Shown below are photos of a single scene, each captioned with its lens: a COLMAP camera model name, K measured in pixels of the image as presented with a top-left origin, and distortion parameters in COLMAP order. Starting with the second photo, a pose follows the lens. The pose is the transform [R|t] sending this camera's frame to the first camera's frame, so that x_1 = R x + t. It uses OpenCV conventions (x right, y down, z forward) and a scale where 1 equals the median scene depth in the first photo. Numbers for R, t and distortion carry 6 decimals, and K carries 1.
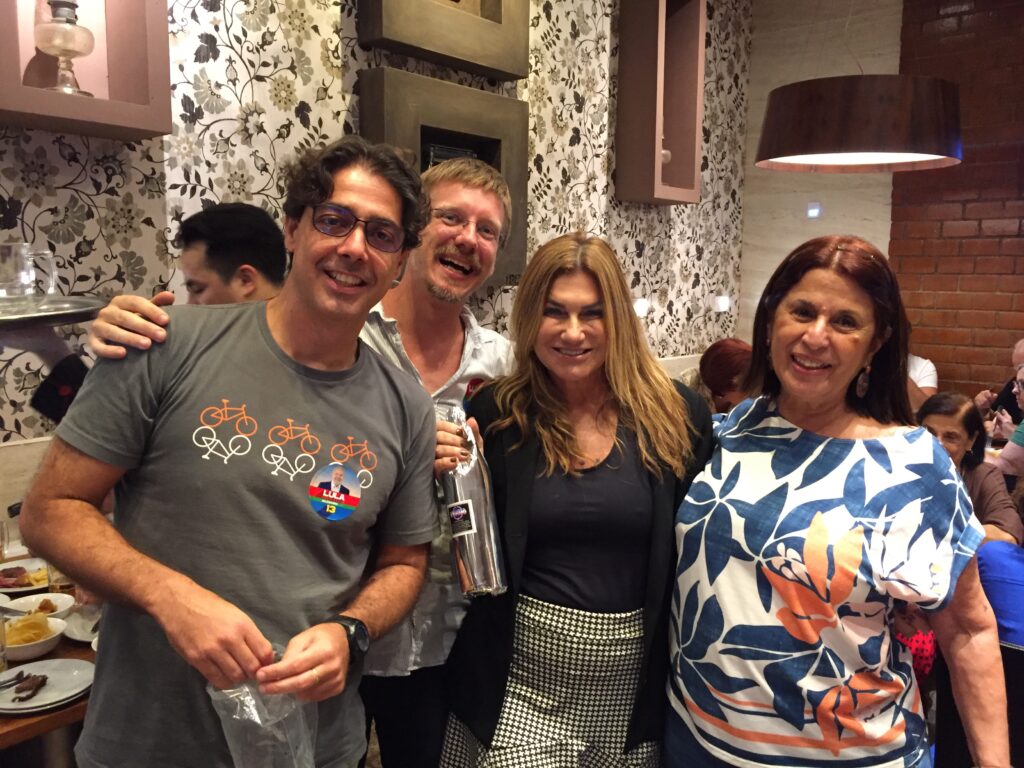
lens RADIAL K [[888.5, 0, 511.7], [0, 888.5, 383.4], [0, 0, 1]] dist [0.078395, -0.117306]
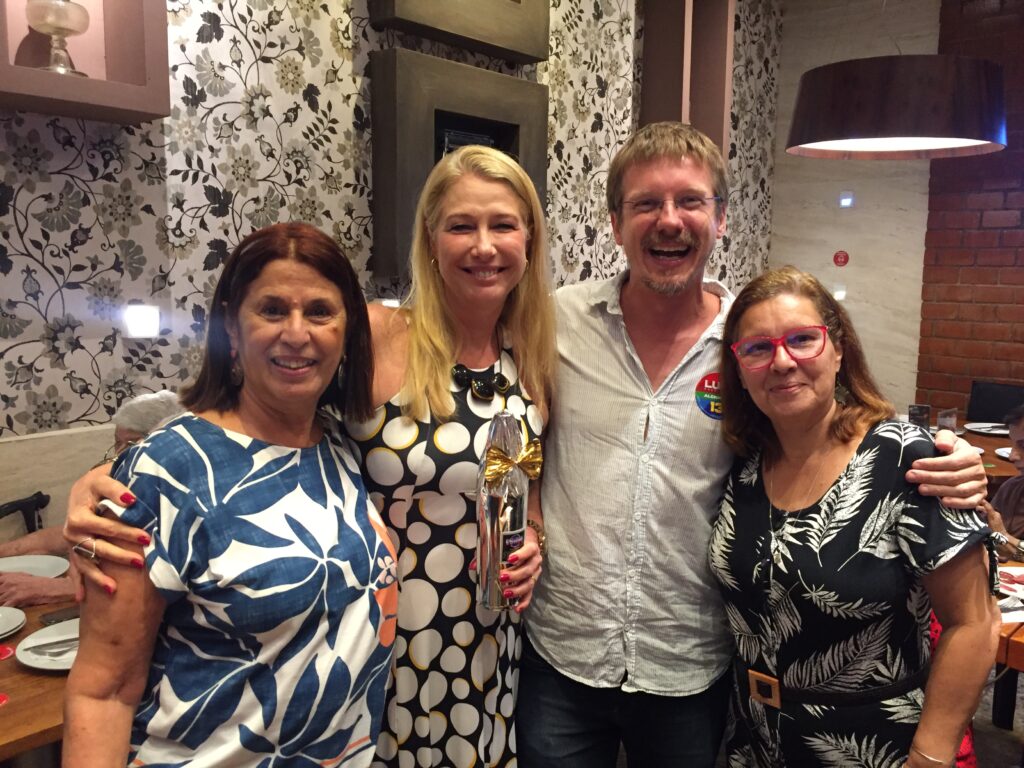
lens RADIAL K [[888.5, 0, 513.5], [0, 888.5, 380.4], [0, 0, 1]] dist [0.078395, -0.117306]
pose [[0.999653, 0.007468, -0.025280, 0.009244], [-0.007286, 0.999947, 0.007309, -0.006132], [0.025333, -0.007123, 0.999654, 0.043222]]
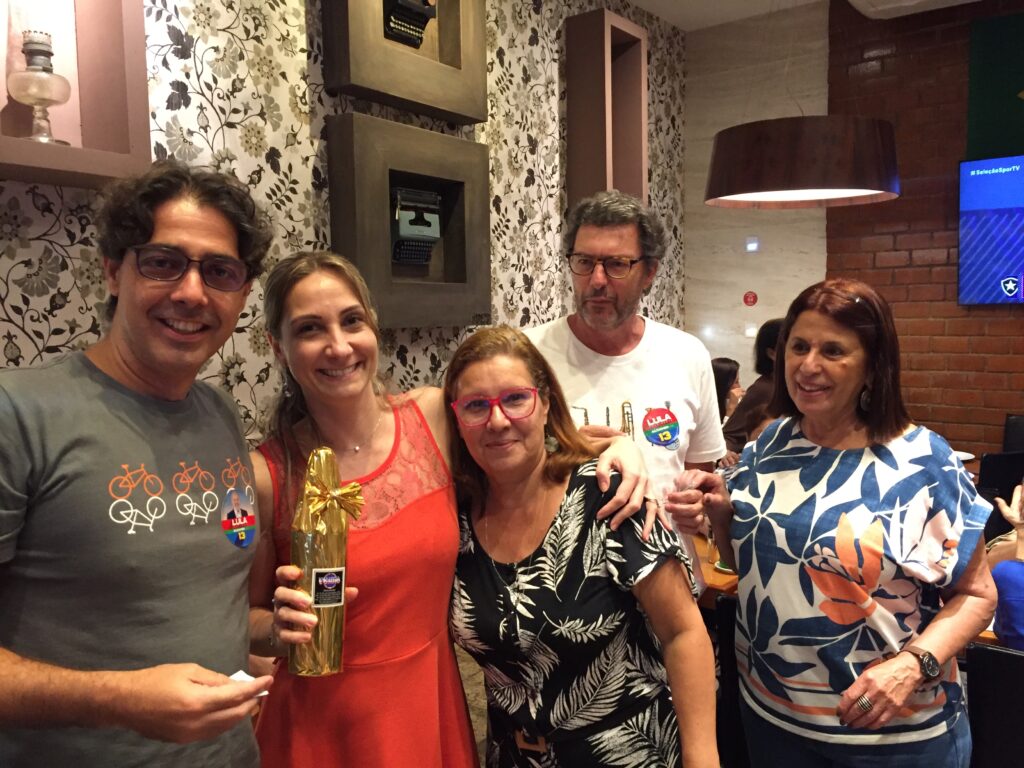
lens RADIAL K [[888.5, 0, 515.2], [0, 888.5, 386.3], [0, 0, 1]] dist [0.078395, -0.117306]
pose [[0.994686, -0.035496, 0.096644, -0.068148], [0.038976, 0.998649, -0.034363, -0.004961], [-0.095294, 0.037948, 0.994726, -0.004089]]
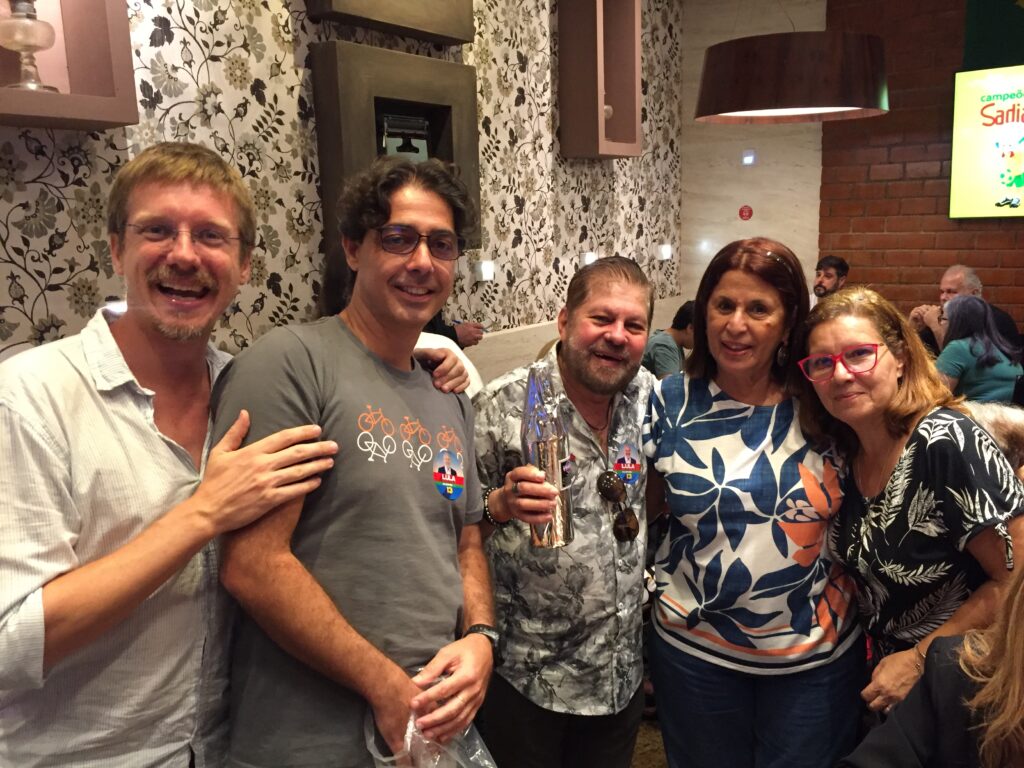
lens RADIAL K [[888.5, 0, 510.9], [0, 888.5, 388.2], [0, 0, 1]] dist [0.078395, -0.117306]
pose [[0.996023, -0.055527, 0.069676, -0.037449], [0.050355, 0.995993, 0.073910, -0.027558], [-0.073501, -0.070108, 0.994828, -0.046546]]
